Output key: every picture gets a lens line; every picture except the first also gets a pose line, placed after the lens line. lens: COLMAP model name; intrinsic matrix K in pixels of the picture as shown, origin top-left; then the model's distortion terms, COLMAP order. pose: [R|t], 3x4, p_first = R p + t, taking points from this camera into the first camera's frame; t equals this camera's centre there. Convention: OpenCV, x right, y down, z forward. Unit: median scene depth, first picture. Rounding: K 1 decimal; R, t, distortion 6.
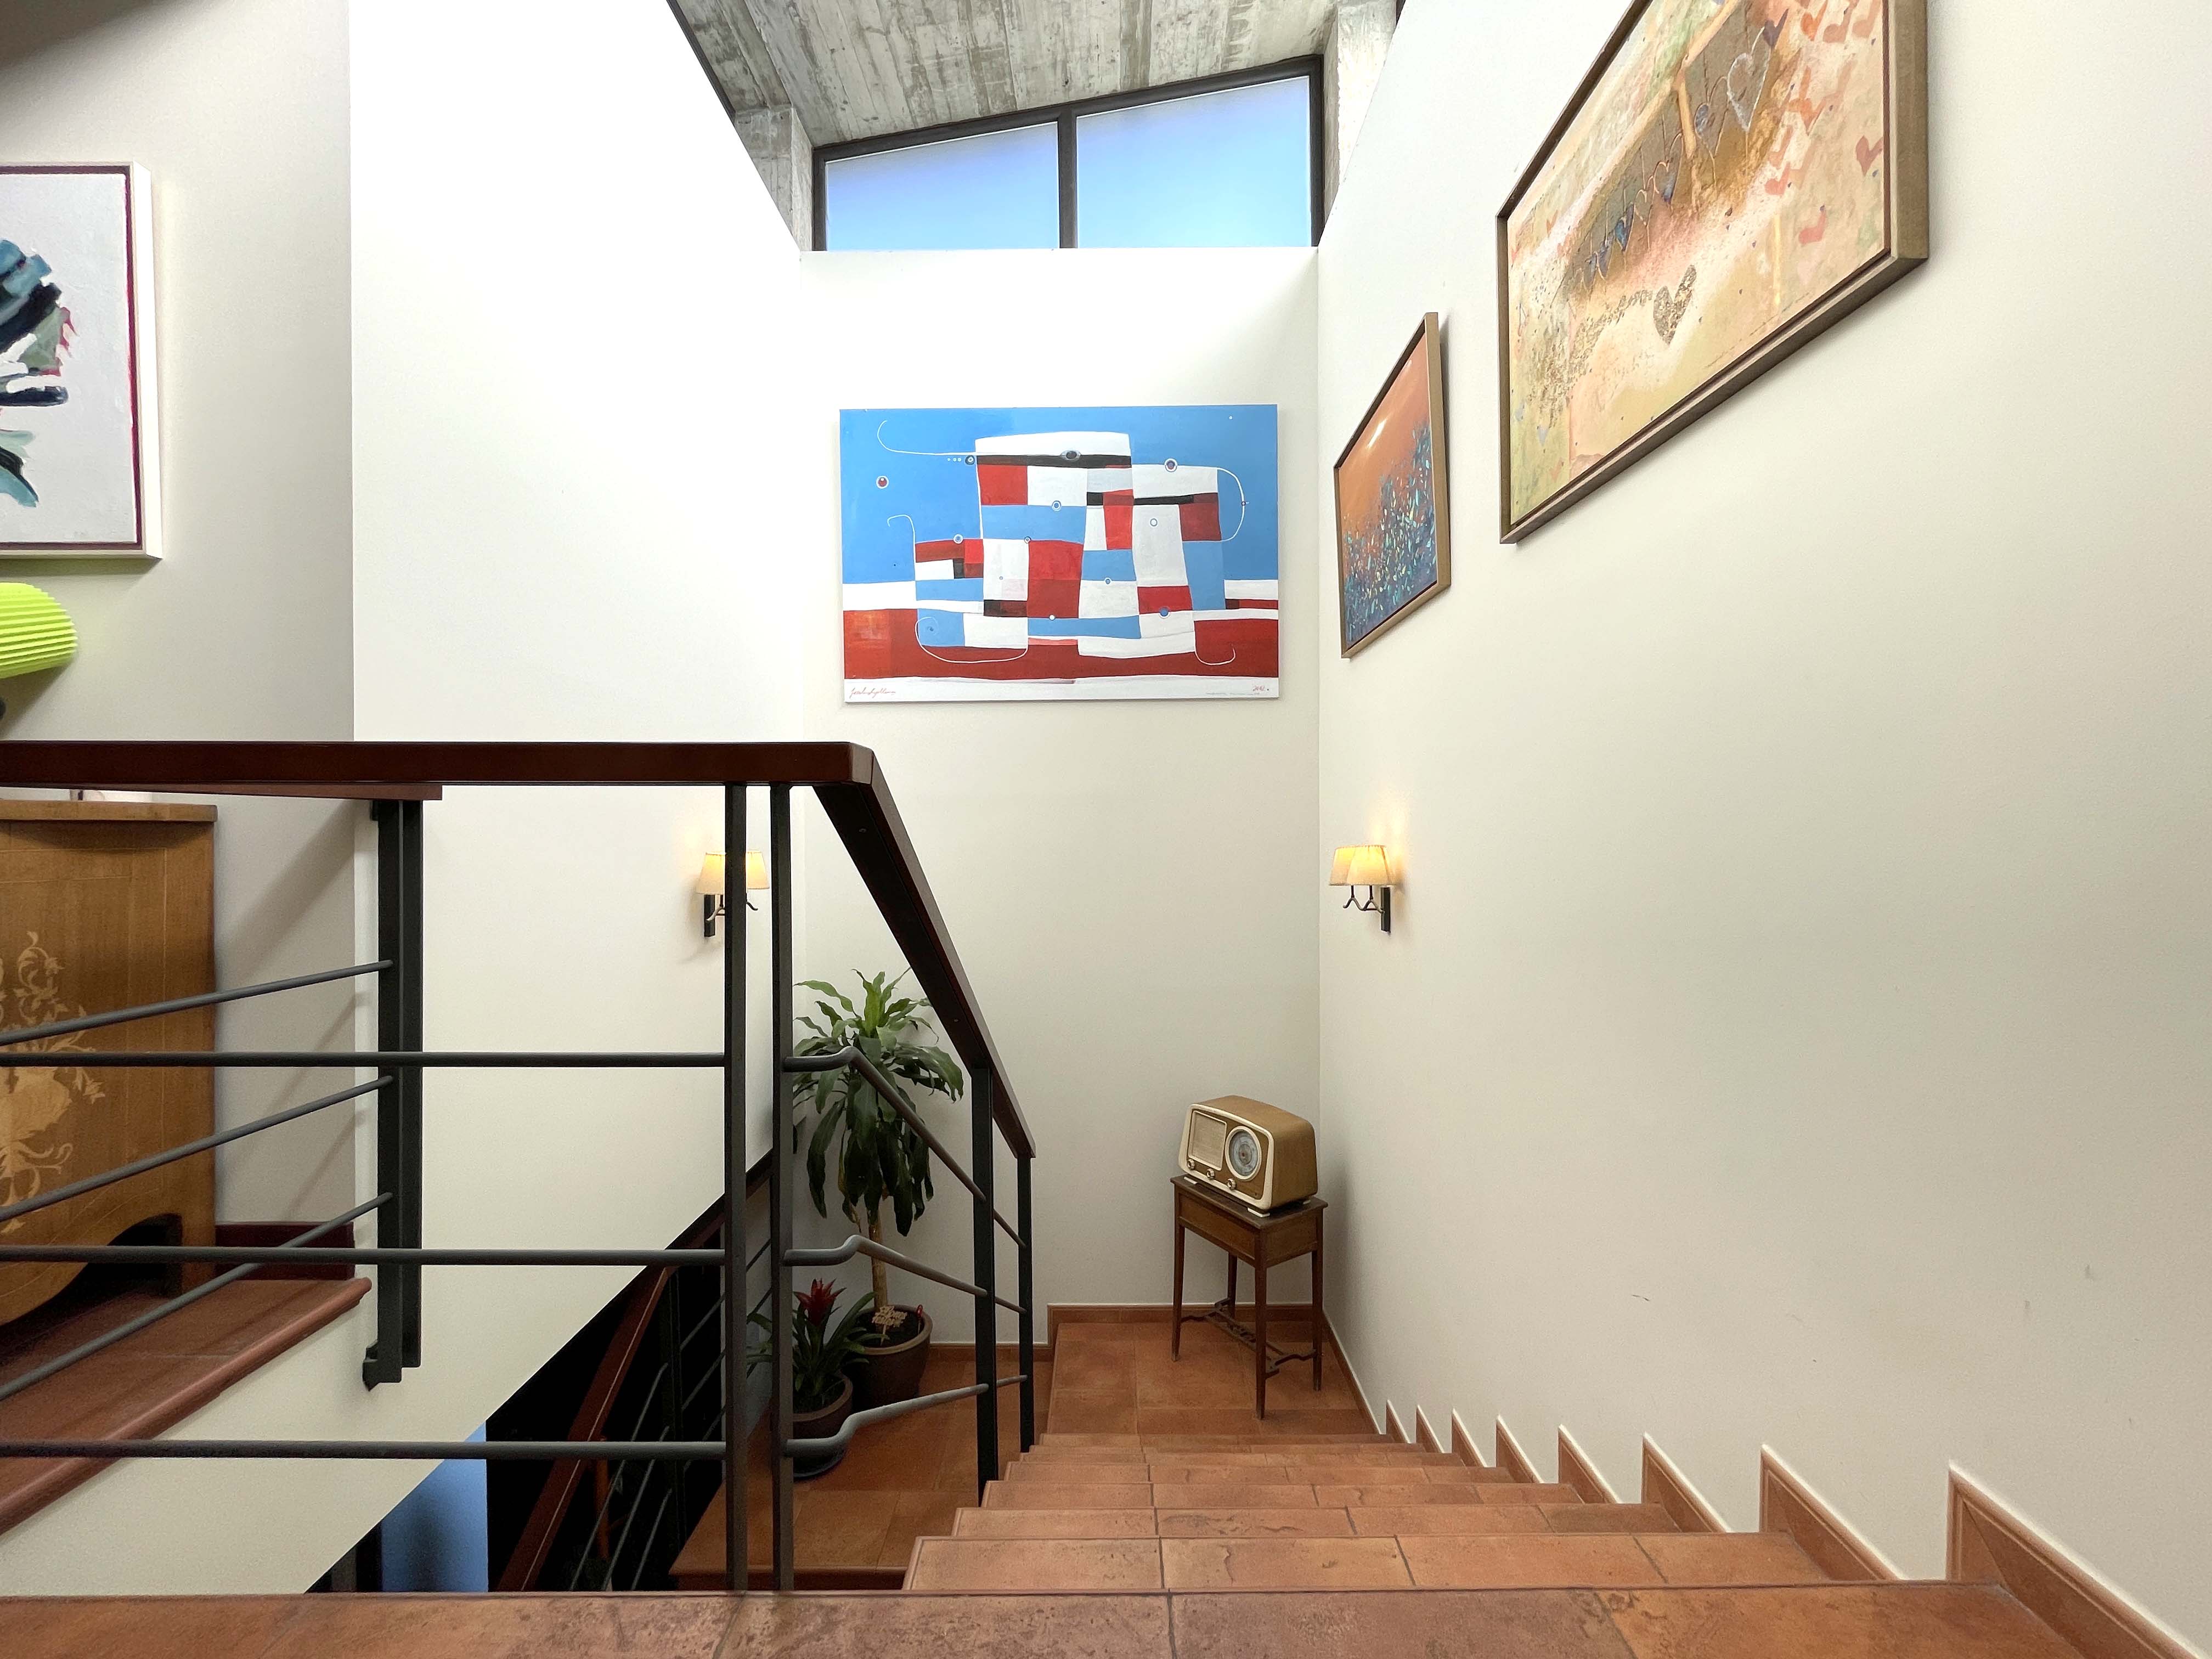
lens RADIAL K [[909.7, 0, 1114.4], [0, 909.7, 823.1], [0, 0, 1]] dist [-0.002735, -0.000421]
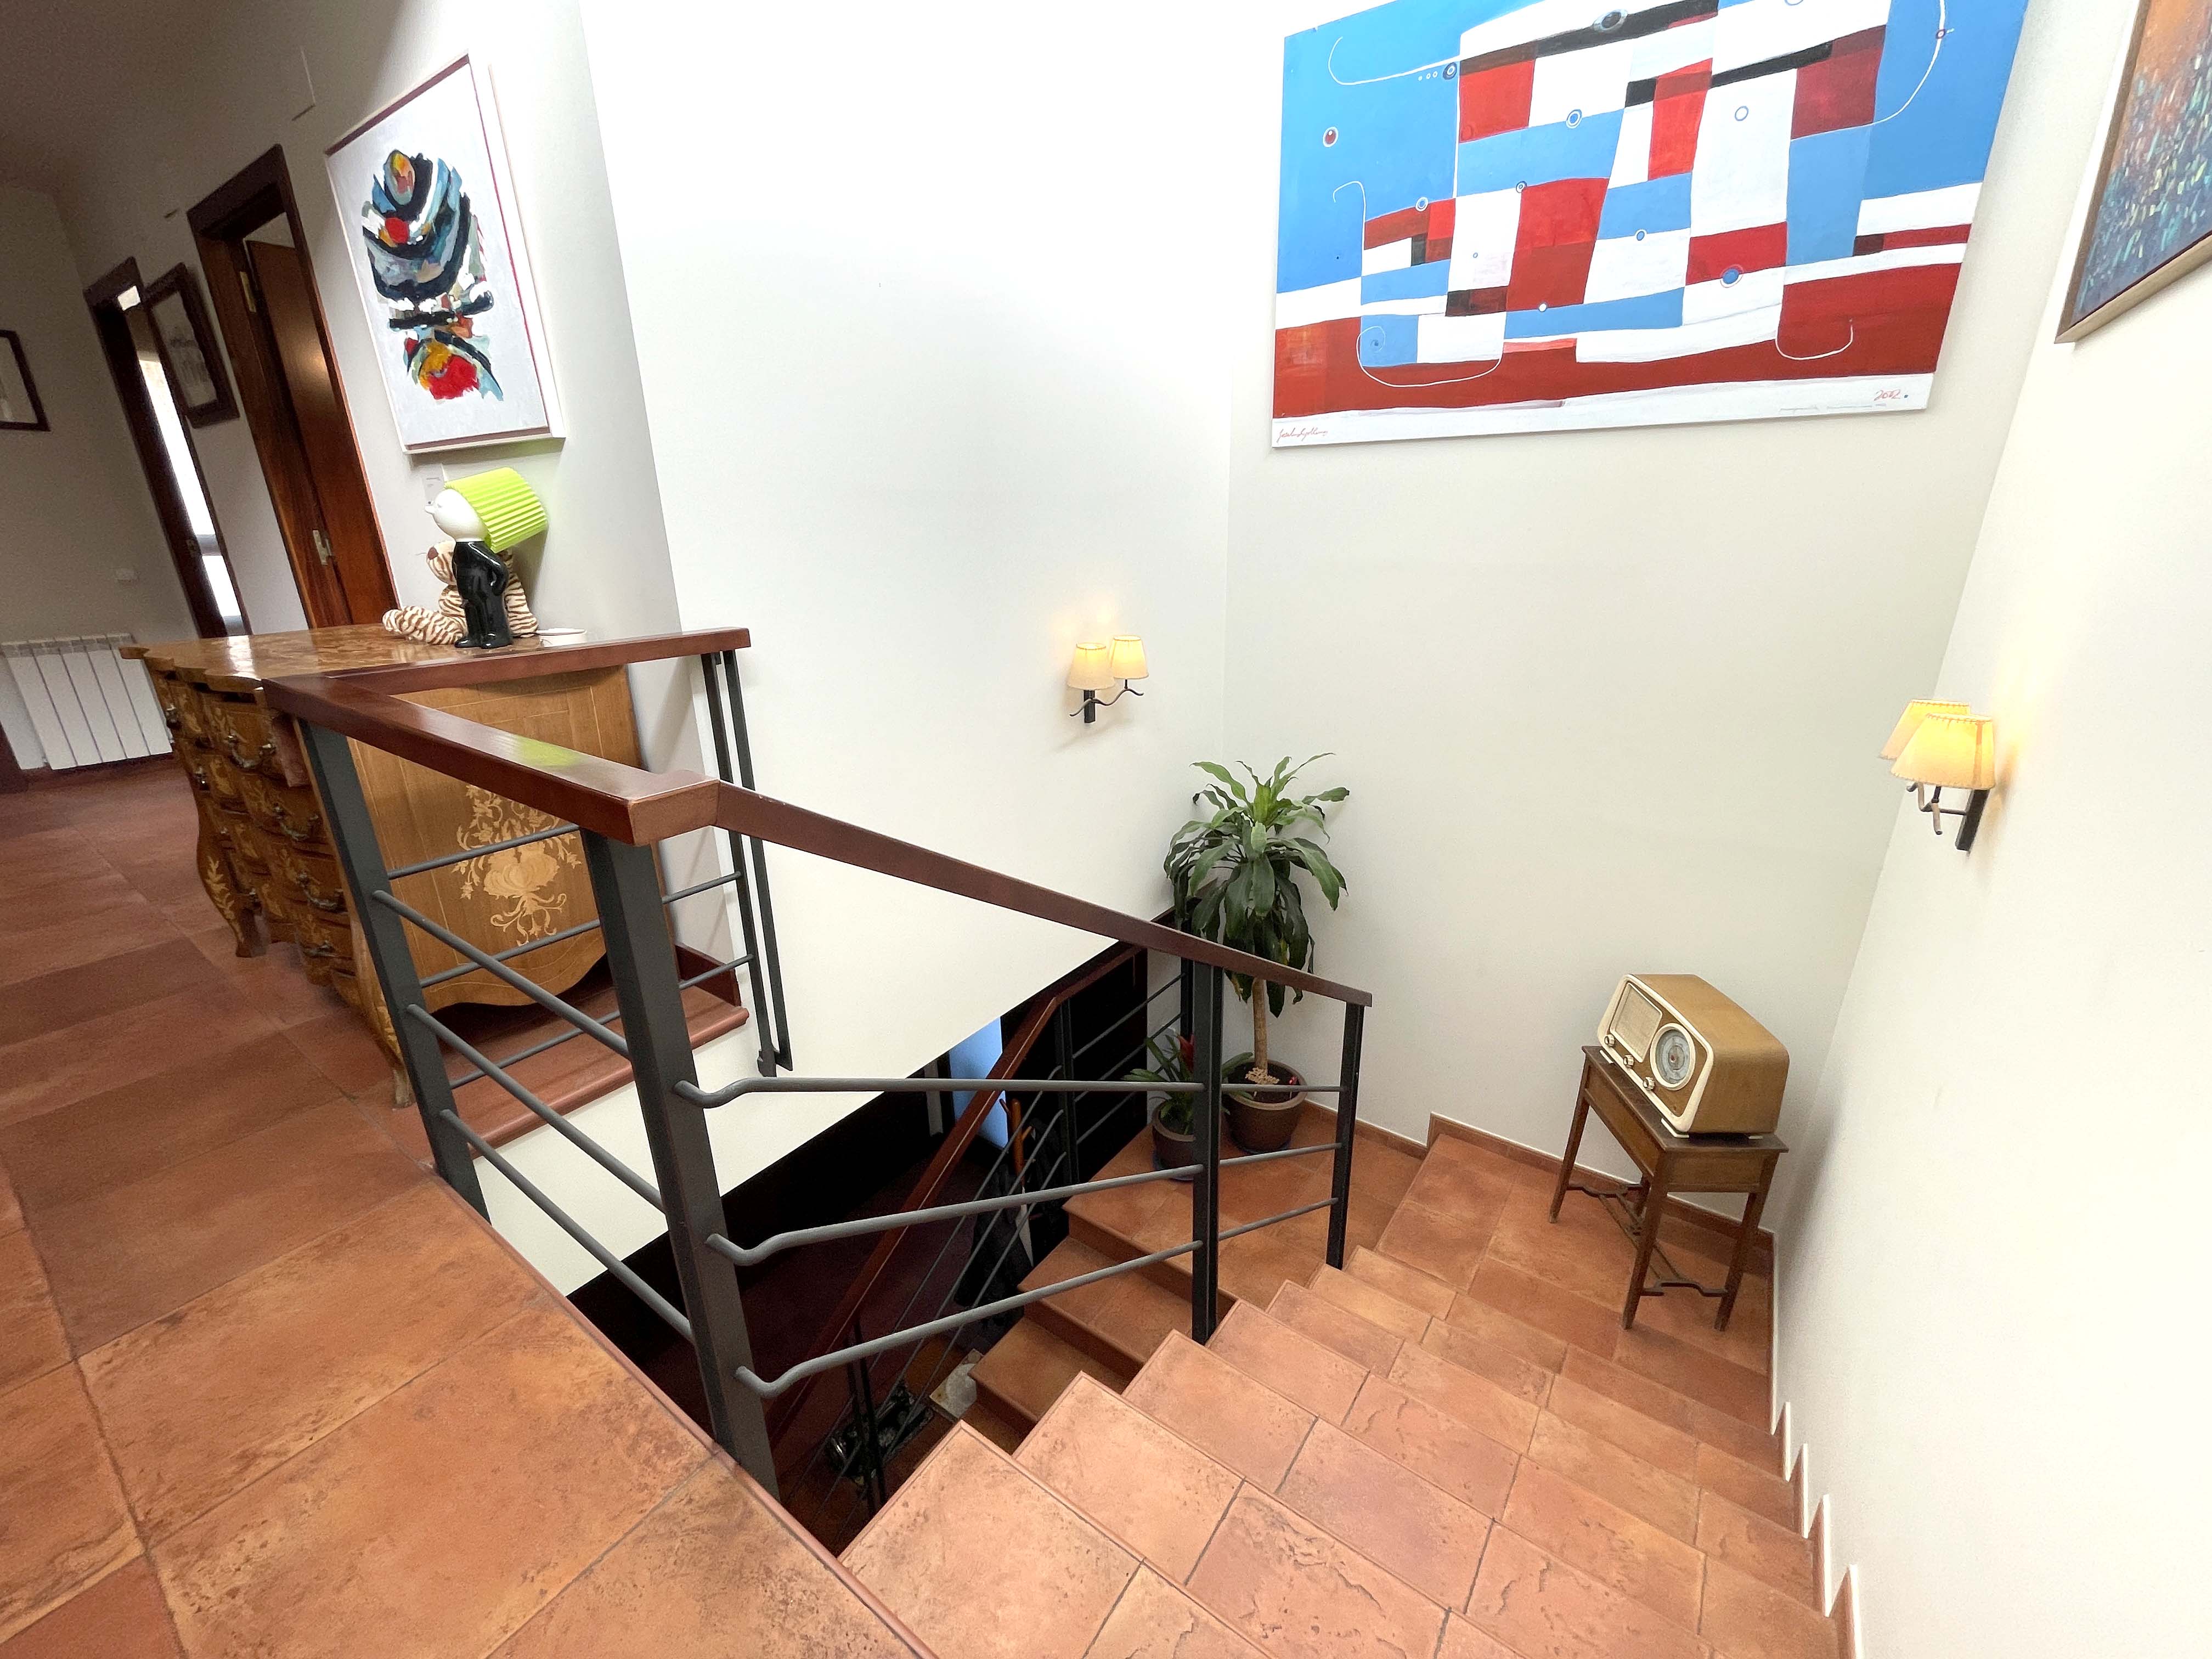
lens RADIAL K [[909.7, 0, 1114.4], [0, 909.7, 823.1], [0, 0, 1]] dist [-0.002735, -0.000421]
pose [[0.811433, 0.188234, -0.553303, 0.130071], [0.007492, 0.943287, 0.331893, -0.083760], [0.584397, -0.273454, 0.764004, 0.148321]]
